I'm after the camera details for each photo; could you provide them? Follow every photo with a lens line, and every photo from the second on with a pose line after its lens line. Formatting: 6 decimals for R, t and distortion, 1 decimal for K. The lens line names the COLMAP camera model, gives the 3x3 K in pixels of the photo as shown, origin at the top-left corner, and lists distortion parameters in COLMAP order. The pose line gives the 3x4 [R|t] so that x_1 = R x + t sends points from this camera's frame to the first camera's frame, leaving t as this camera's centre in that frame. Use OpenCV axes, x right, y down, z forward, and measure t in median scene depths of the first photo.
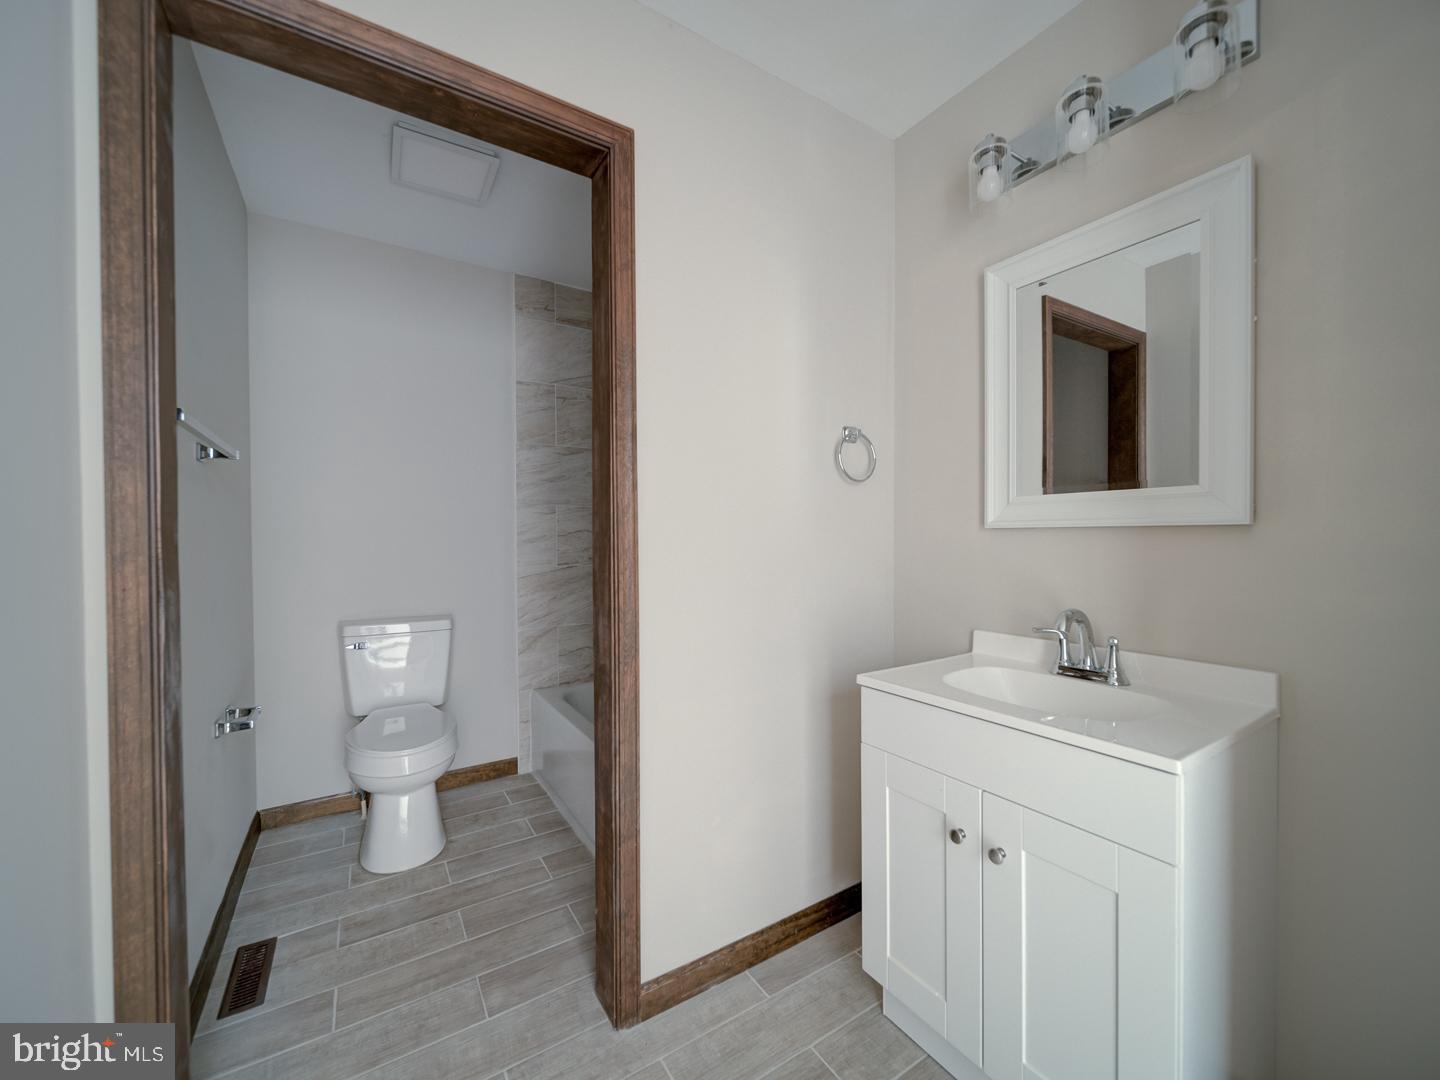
lens RADIAL K [[567.7, 0, 725.0], [0, 567.7, 542.7], [0, 0, 1]] dist [-0.001361, -0.000102]
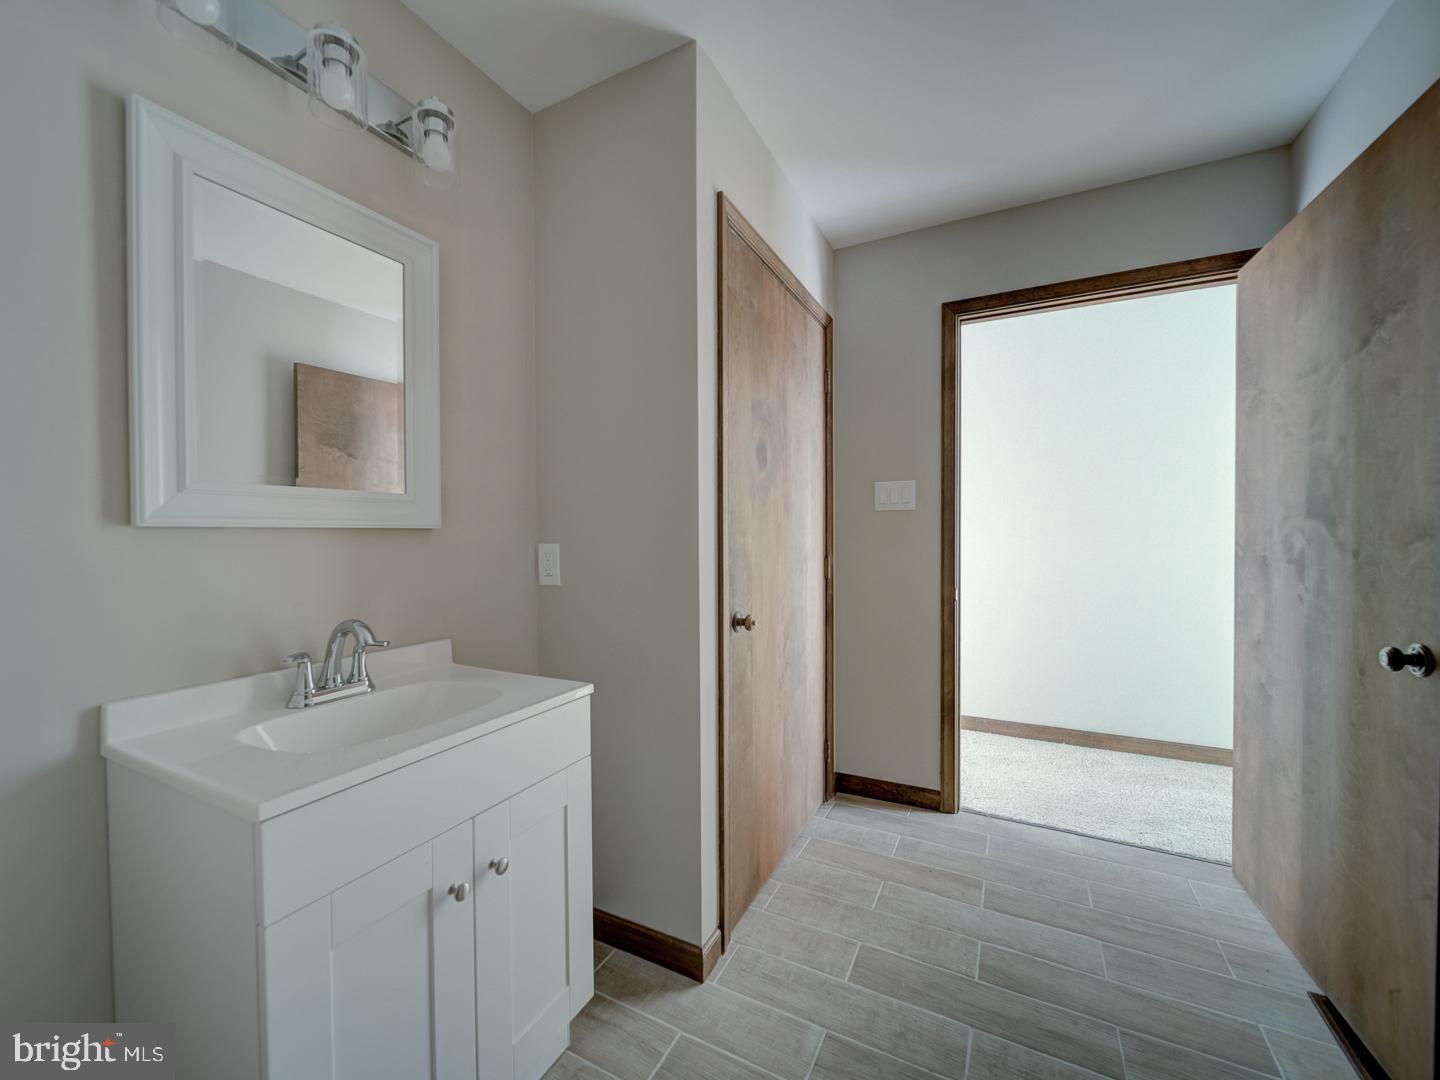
lens RADIAL K [[567.7, 0, 725.0], [0, 567.7, 542.7], [0, 0, 1]] dist [-0.001361, -0.000102]
pose [[-0.499681, -0.004999, 0.866195, -0.461663], [0.014986, 0.999784, 0.014416, -0.009751], [-0.866080, 0.020184, -0.499499, 0.955032]]
